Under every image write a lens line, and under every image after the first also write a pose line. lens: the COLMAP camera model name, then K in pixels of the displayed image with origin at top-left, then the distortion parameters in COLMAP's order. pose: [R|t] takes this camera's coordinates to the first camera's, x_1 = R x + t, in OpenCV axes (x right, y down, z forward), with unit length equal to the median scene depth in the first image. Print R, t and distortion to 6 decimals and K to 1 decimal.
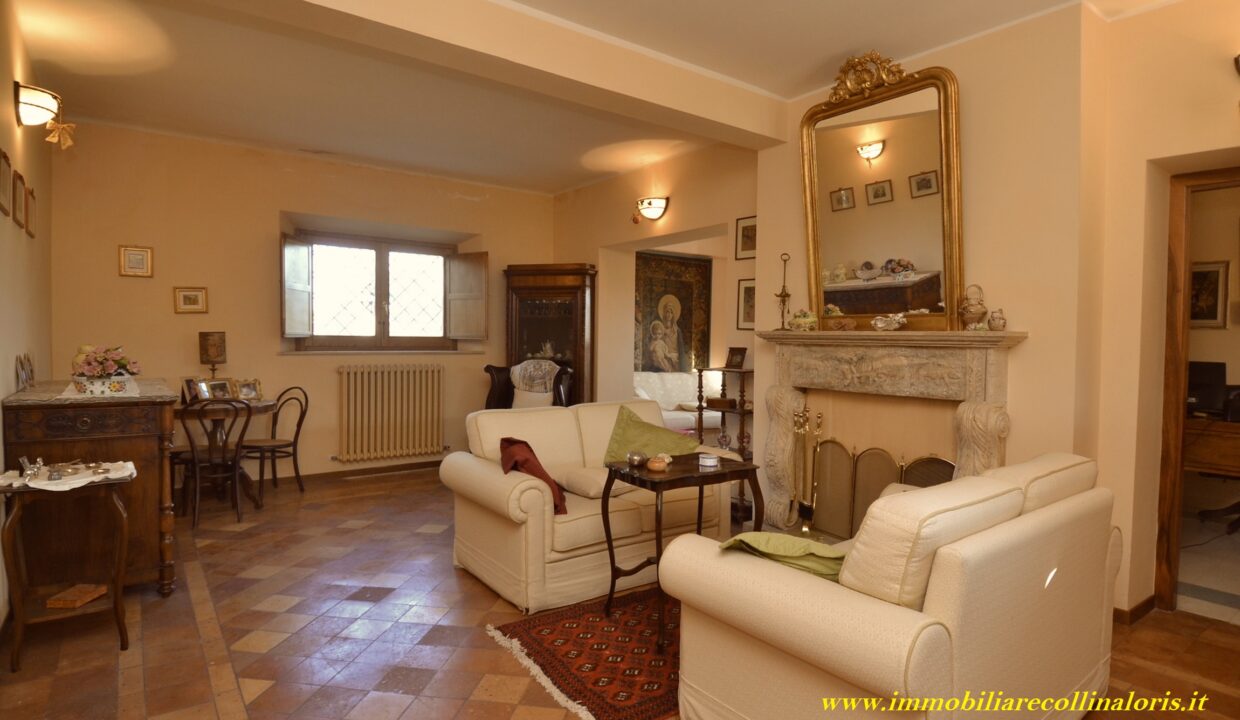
lens RADIAL K [[655.6, 0, 620.0], [0, 655.6, 360.0], [0, 0, 1]] dist [0.051825, -0.053222]
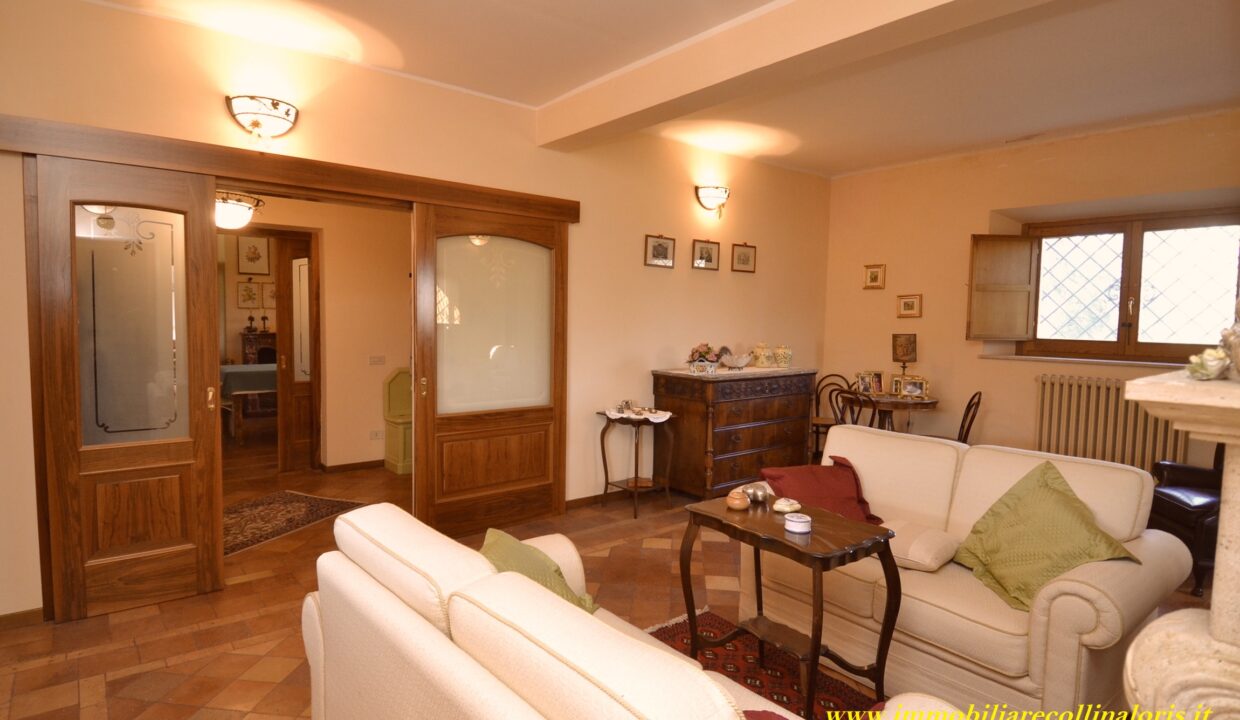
lens RADIAL K [[655.6, 0, 620.0], [0, 655.6, 360.0], [0, 0, 1]] dist [0.051825, -0.053222]
pose [[0.048768, 0.056983, -0.997183, 0.497592], [-0.049352, 0.997289, 0.054575, -0.035532], [0.997590, 0.046552, 0.051448, 0.452764]]
